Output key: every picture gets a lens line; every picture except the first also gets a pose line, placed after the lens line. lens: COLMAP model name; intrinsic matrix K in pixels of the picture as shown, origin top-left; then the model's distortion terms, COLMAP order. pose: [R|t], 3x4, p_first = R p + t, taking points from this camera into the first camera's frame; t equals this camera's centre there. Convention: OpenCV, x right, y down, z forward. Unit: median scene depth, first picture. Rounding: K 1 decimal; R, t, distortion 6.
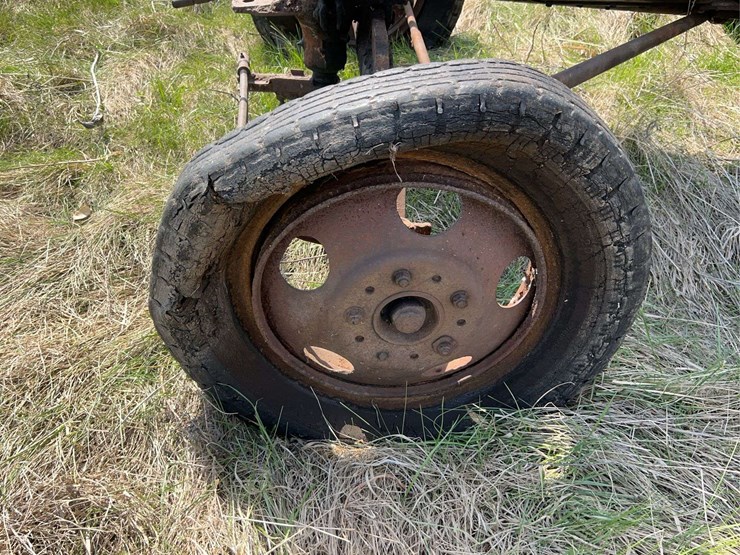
lens RADIAL K [[663.2, 0, 370.0], [0, 663.2, 277.5], [0, 0, 1]] dist [0.001504, 0.000979]
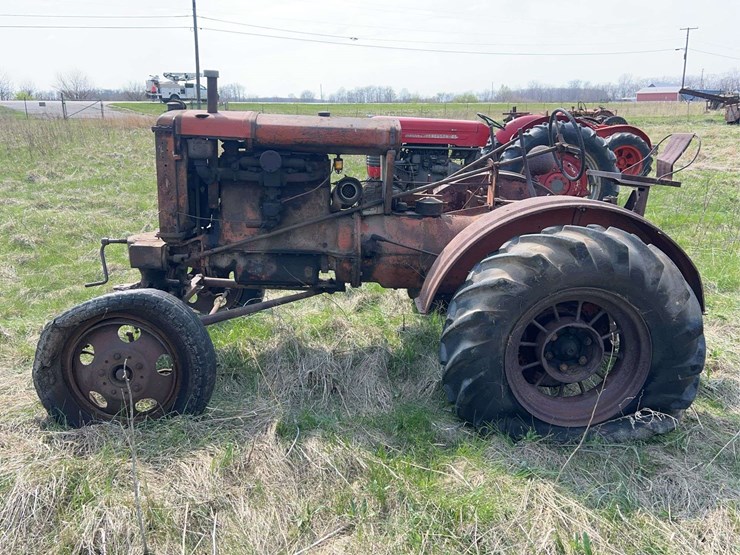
lens RADIAL K [[628.2, 0, 371.4], [0, 628.2, 272.3], [0, 0, 1]] dist [0.062403, -0.085640]
pose [[0.999829, -0.011998, -0.014095, 1.225313], [0.003501, 0.870321, -0.492473, 1.067105], [0.018175, 0.492339, 0.870214, -1.639808]]
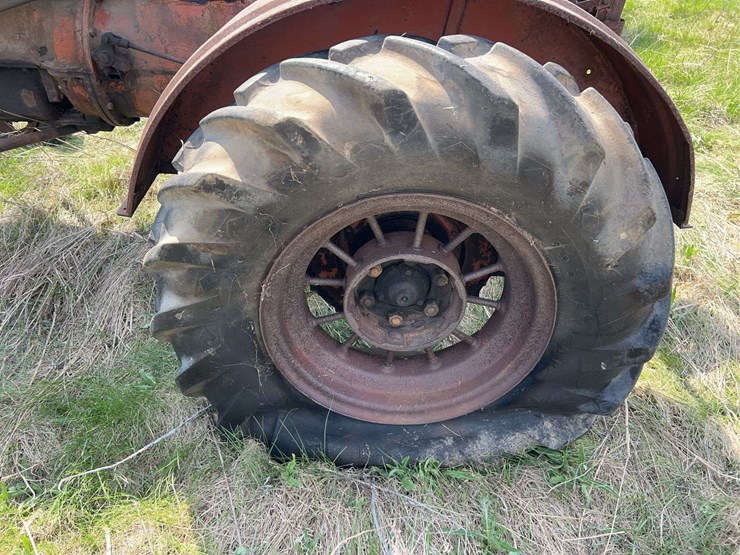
lens RADIAL K [[563.9, 0, 361.4], [0, 563.9, 272.6], [0, 0, 1]] dist [0.009755, -0.000779]
pose [[0.998174, 0.028428, -0.053303, 2.060648], [-0.035408, 0.990219, -0.134954, 0.080766], [0.048945, 0.136595, 0.989417, -0.257123]]
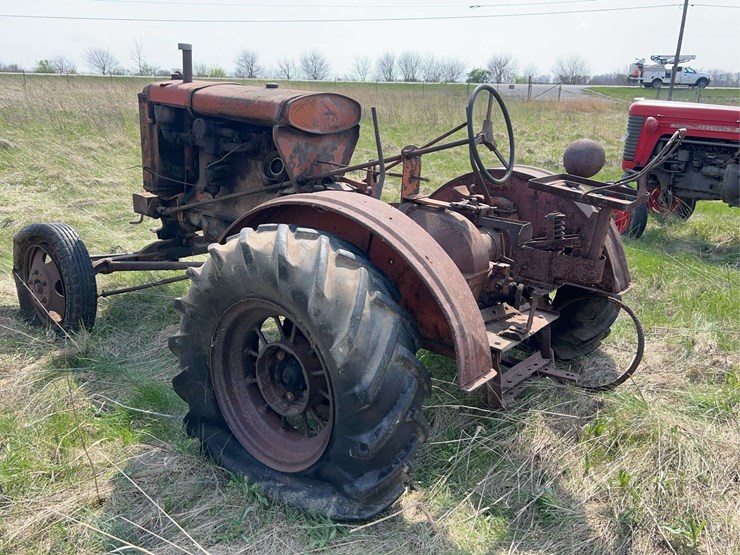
lens RADIAL K [[634.5, 0, 363.1], [0, 634.5, 275.8], [0, 0, 1]] dist [0.011243, -0.005470]
pose [[0.741335, 0.191543, -0.643221, 3.761927], [-0.473495, 0.828492, -0.299005, 0.217194], [0.475631, 0.526225, 0.704884, -0.668459]]
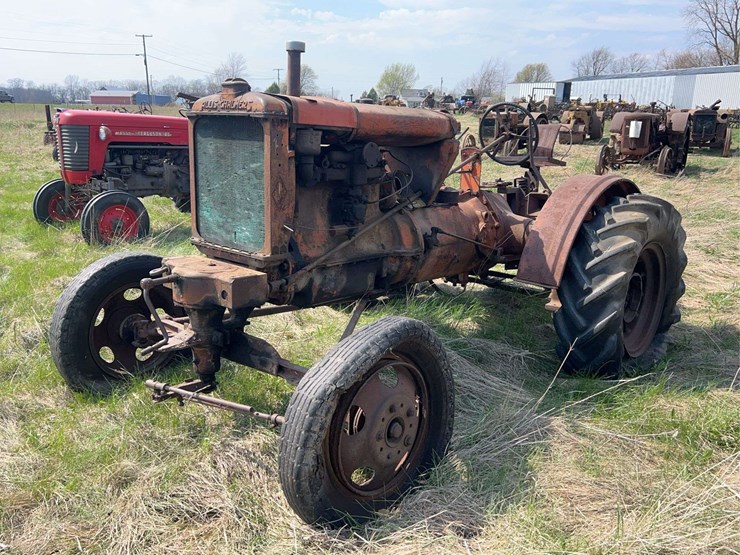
lens RADIAL K [[634.5, 0, 363.1], [0, 634.5, 275.8], [0, 0, 1]] dist [0.011243, -0.005470]
pose [[0.728428, -0.174306, 0.662578, -1.396203], [0.474457, 0.826005, -0.304312, 0.239220], [-0.494250, 0.536035, 0.684386, -0.712987]]
